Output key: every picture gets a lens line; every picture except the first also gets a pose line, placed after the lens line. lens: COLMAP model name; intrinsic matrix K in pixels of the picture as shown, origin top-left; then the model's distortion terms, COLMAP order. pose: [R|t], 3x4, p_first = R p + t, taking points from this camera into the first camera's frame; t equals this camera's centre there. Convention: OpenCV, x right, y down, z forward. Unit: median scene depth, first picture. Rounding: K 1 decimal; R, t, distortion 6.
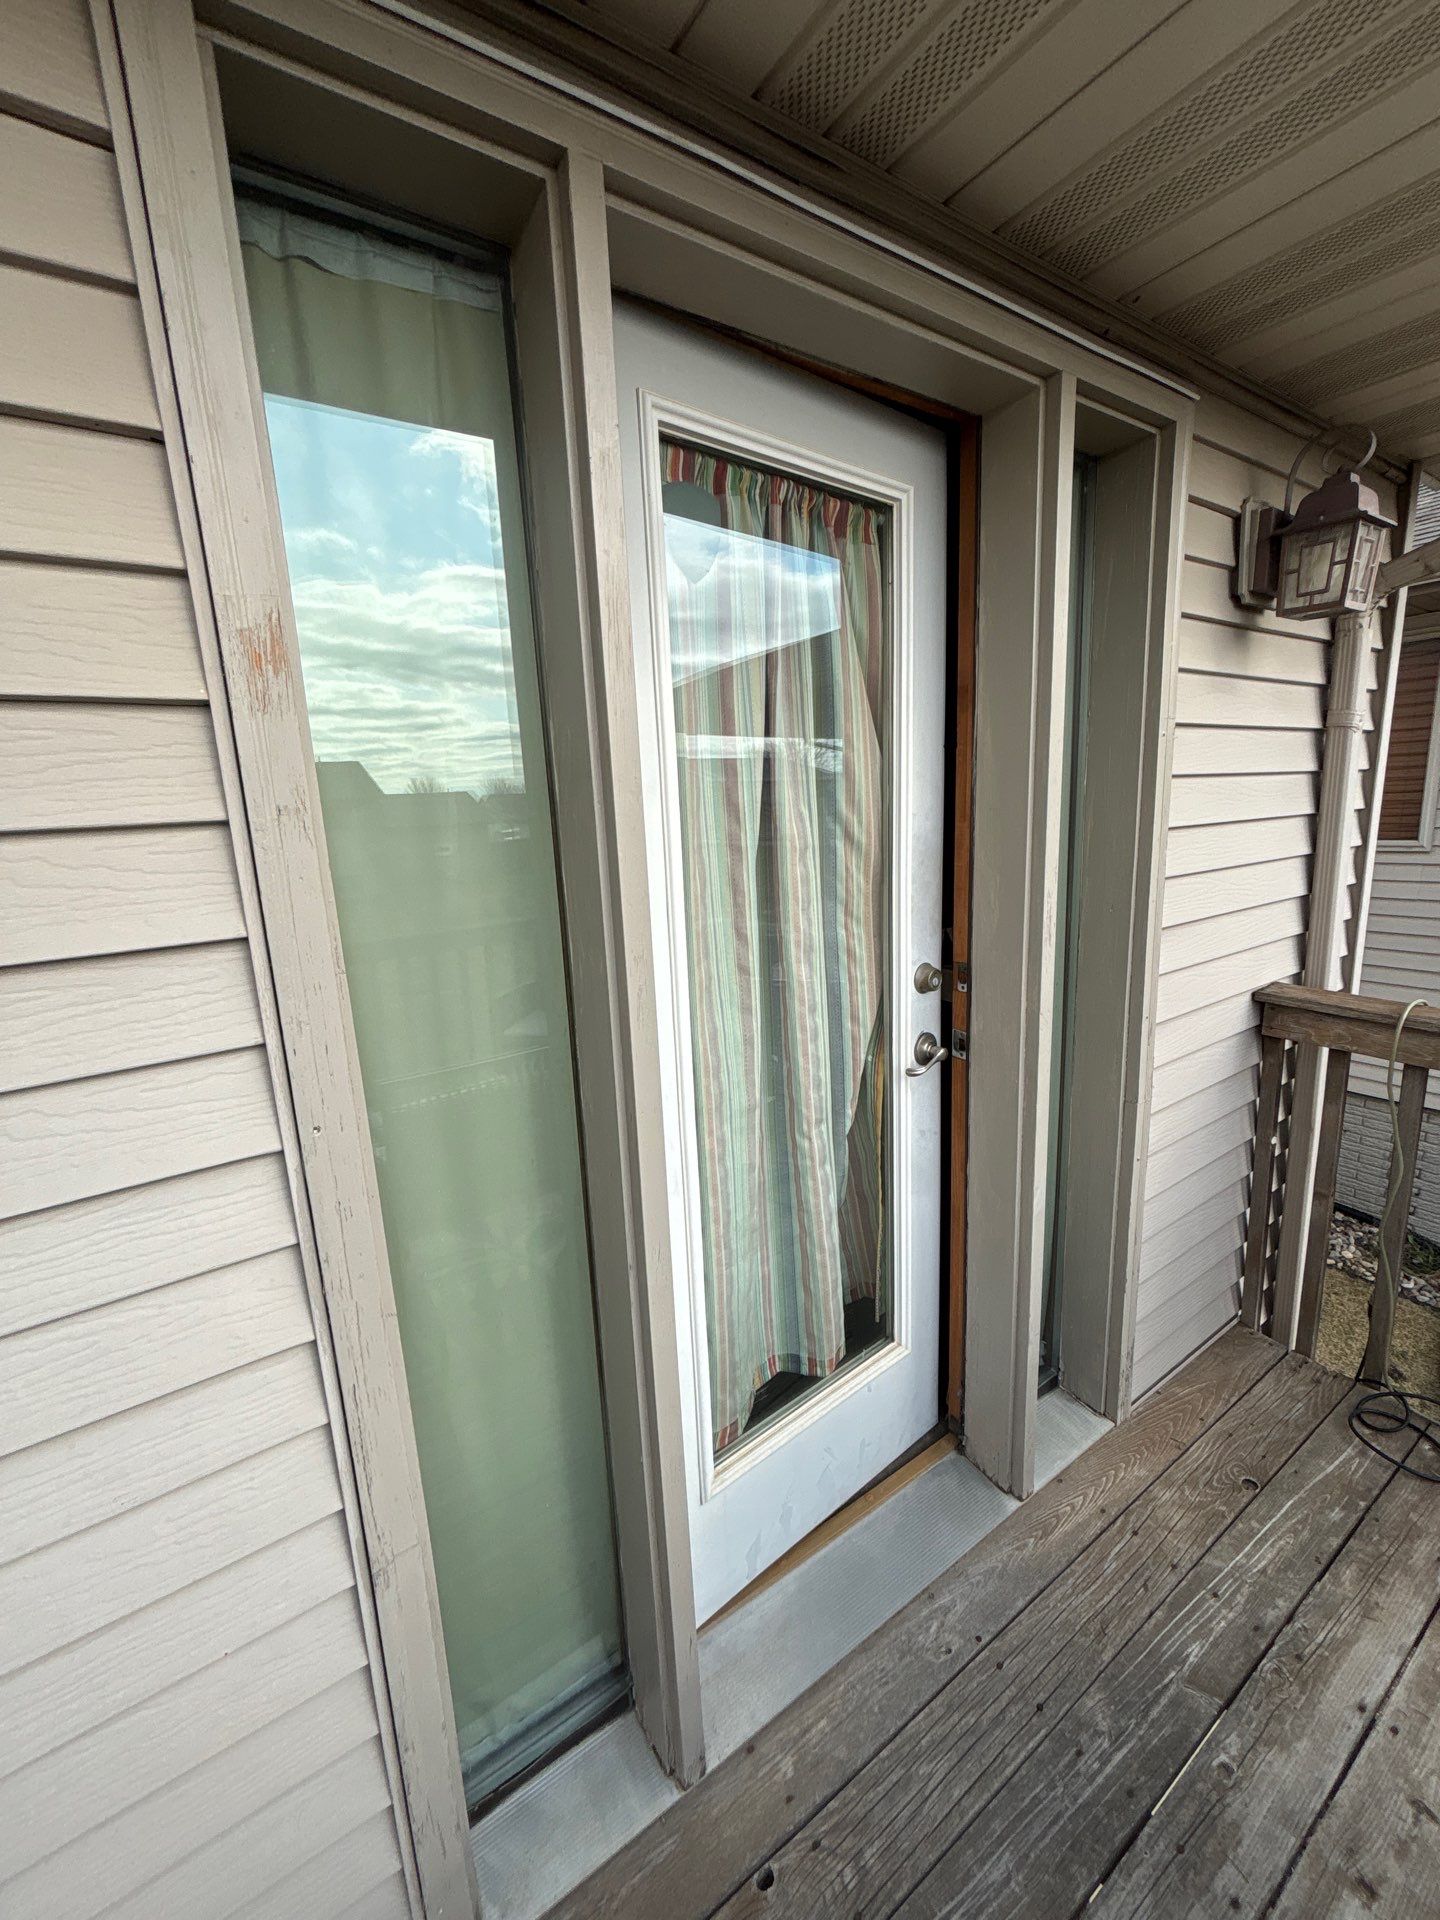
lens RADIAL K [[766.1, 0, 725.3], [0, 766.1, 949.9], [0, 0, 1]] dist [-0.002362, -0.000267]
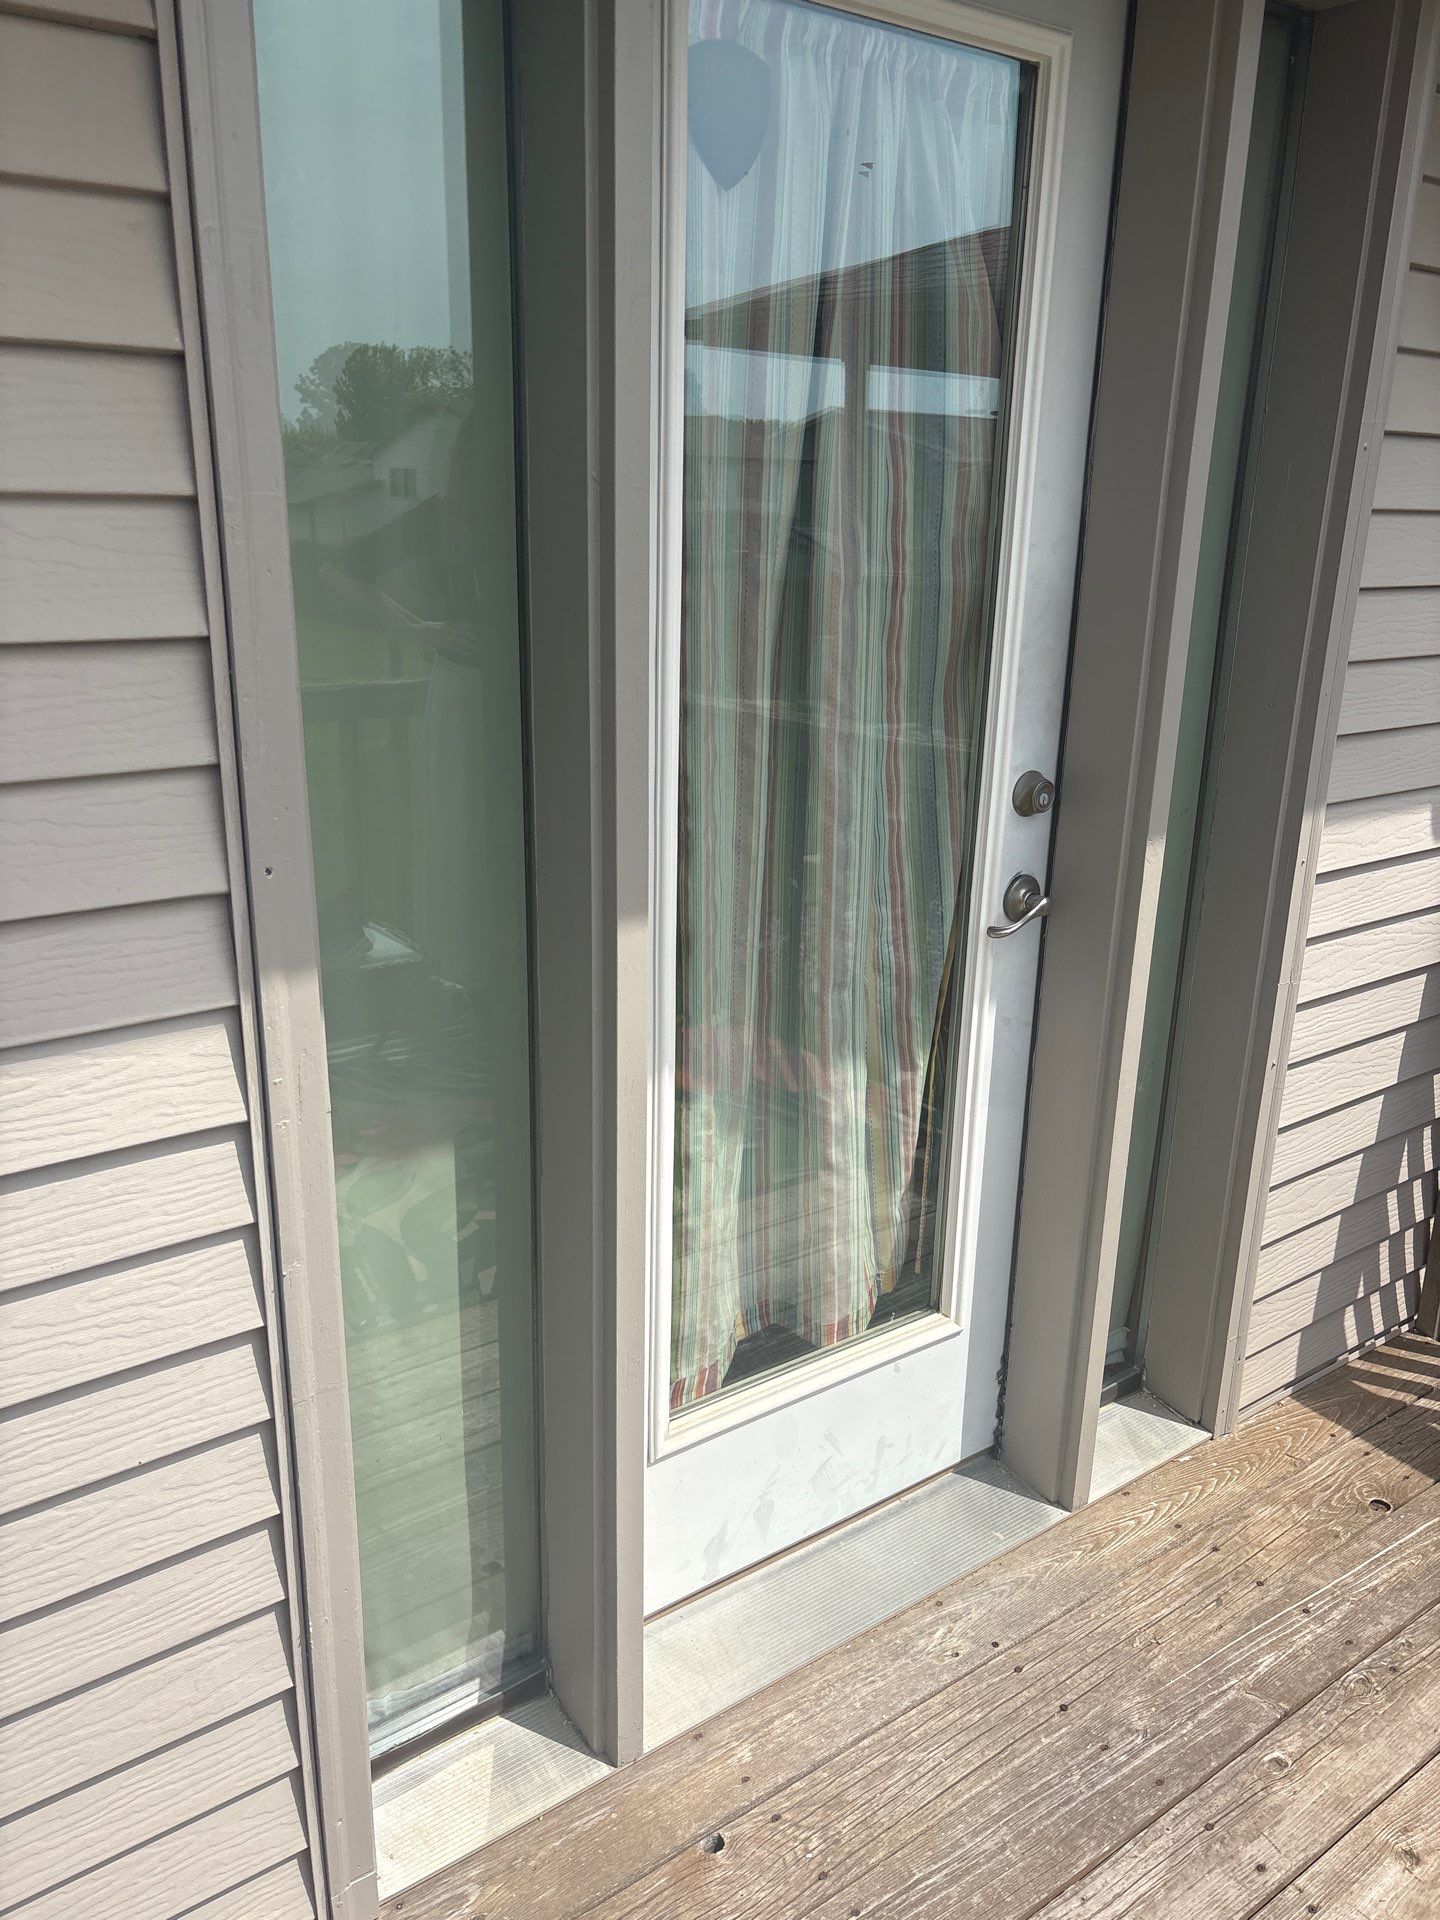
lens RADIAL K [[1464.9, 0, 724.3], [0, 1464.9, 967.7], [0, 0, 1]] dist [0.039753, -0.006330]
pose [[0.996279, 0.062409, 0.059445, -0.079108], [-0.069412, 0.989835, 0.124128, 0.065669], [-0.051094, -0.127793, 0.990484, -0.411467]]
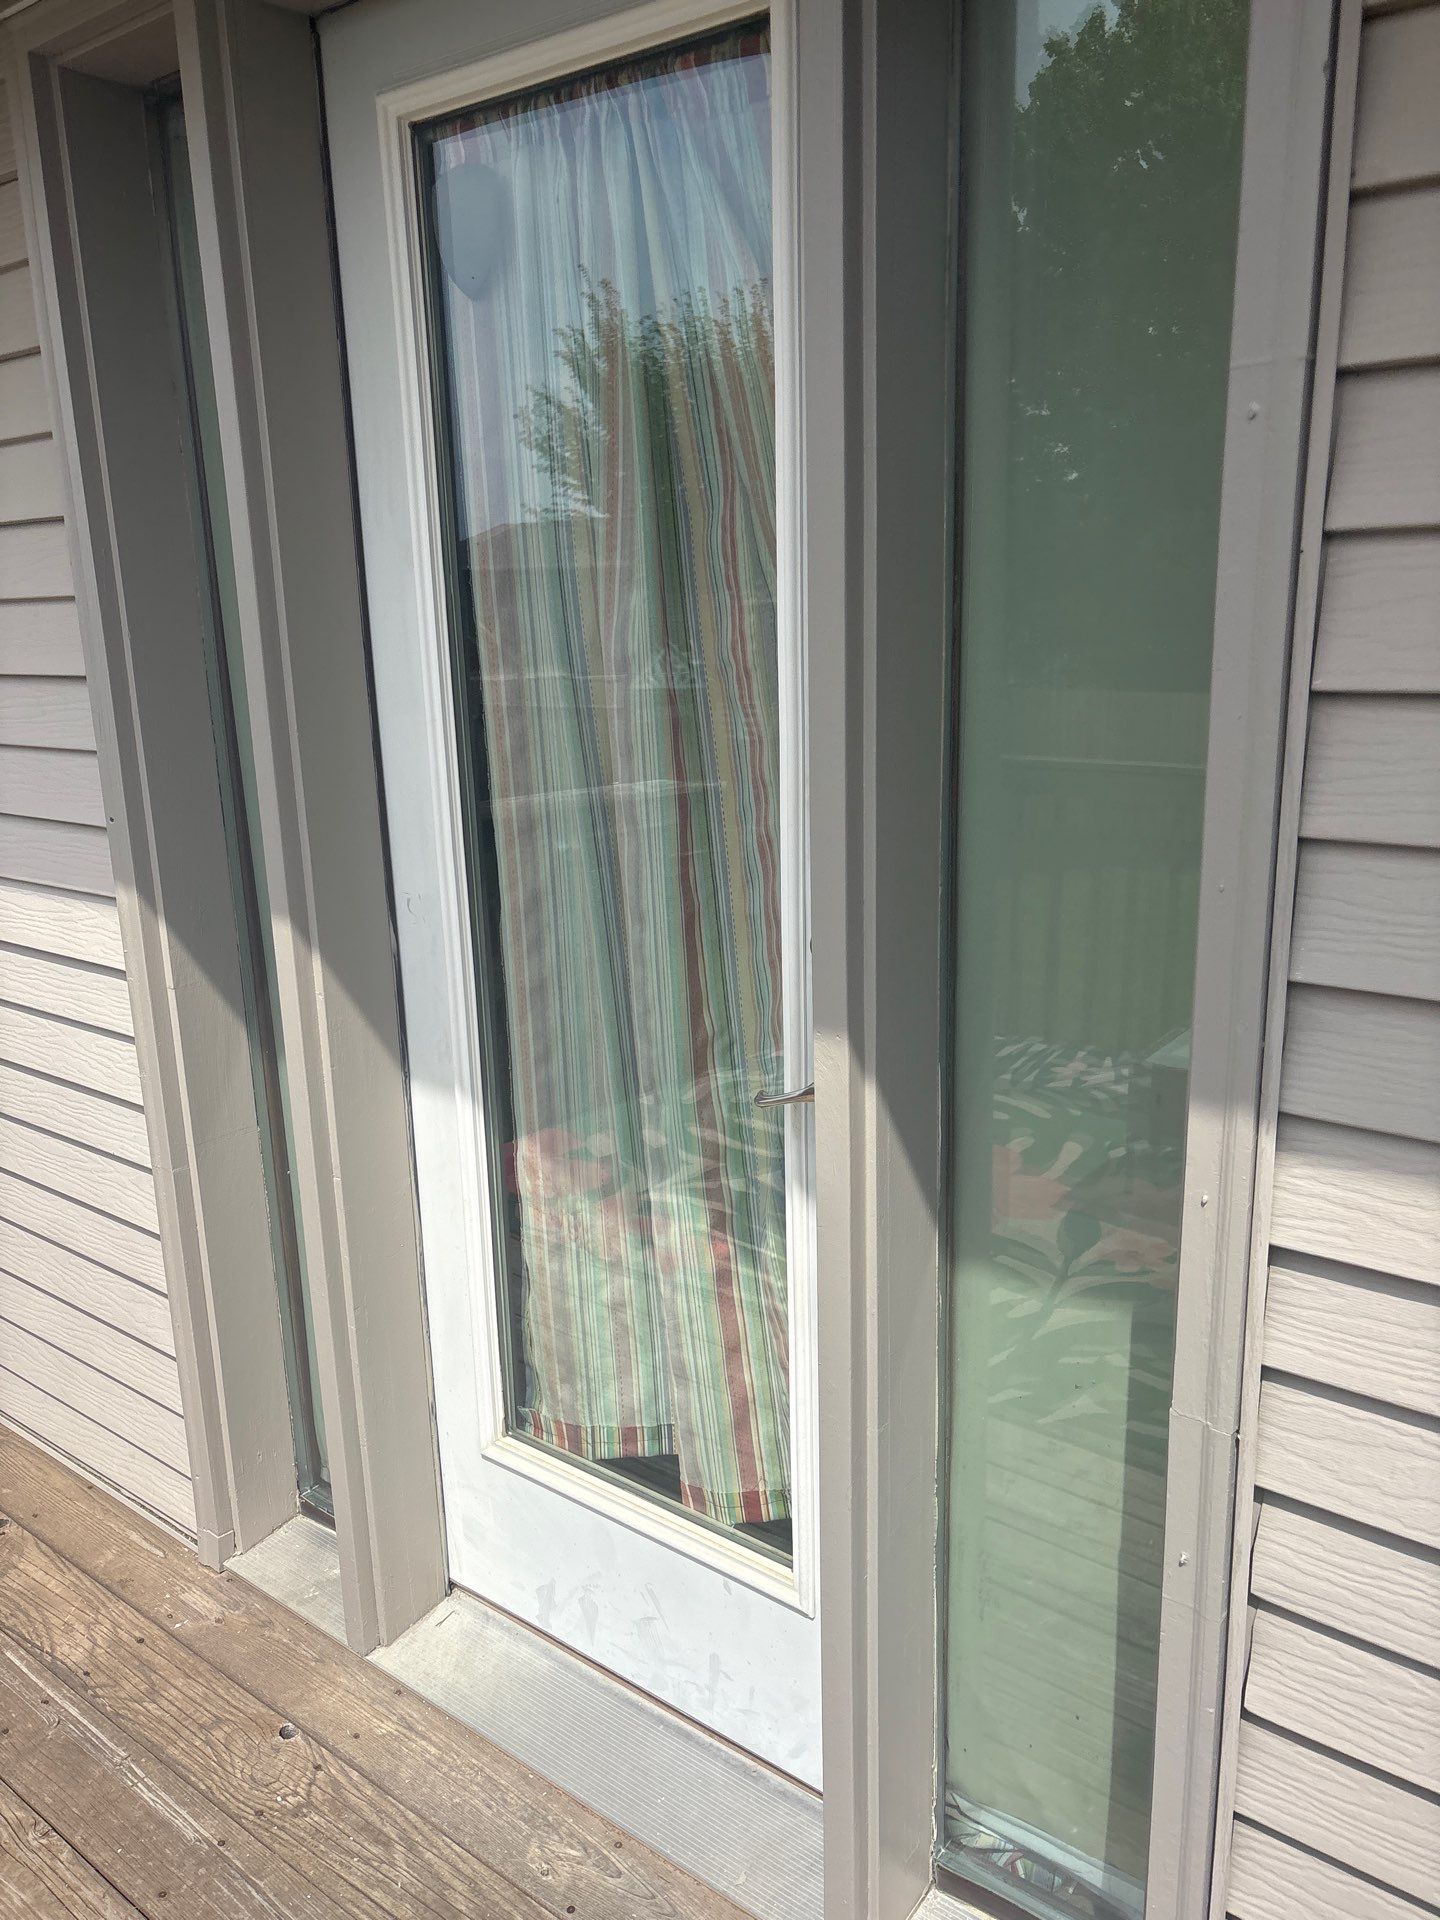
lens RADIAL K [[1407.9, 0, 717.3], [0, 1407.9, 926.4], [0, 0, 1]] dist [0.000542, -0.040760]
pose [[0.320690, 0.264520, -0.909498, 1.336853], [-0.165754, 0.961068, 0.221073, -0.190176], [0.932568, 0.079857, 0.352051, 0.697971]]
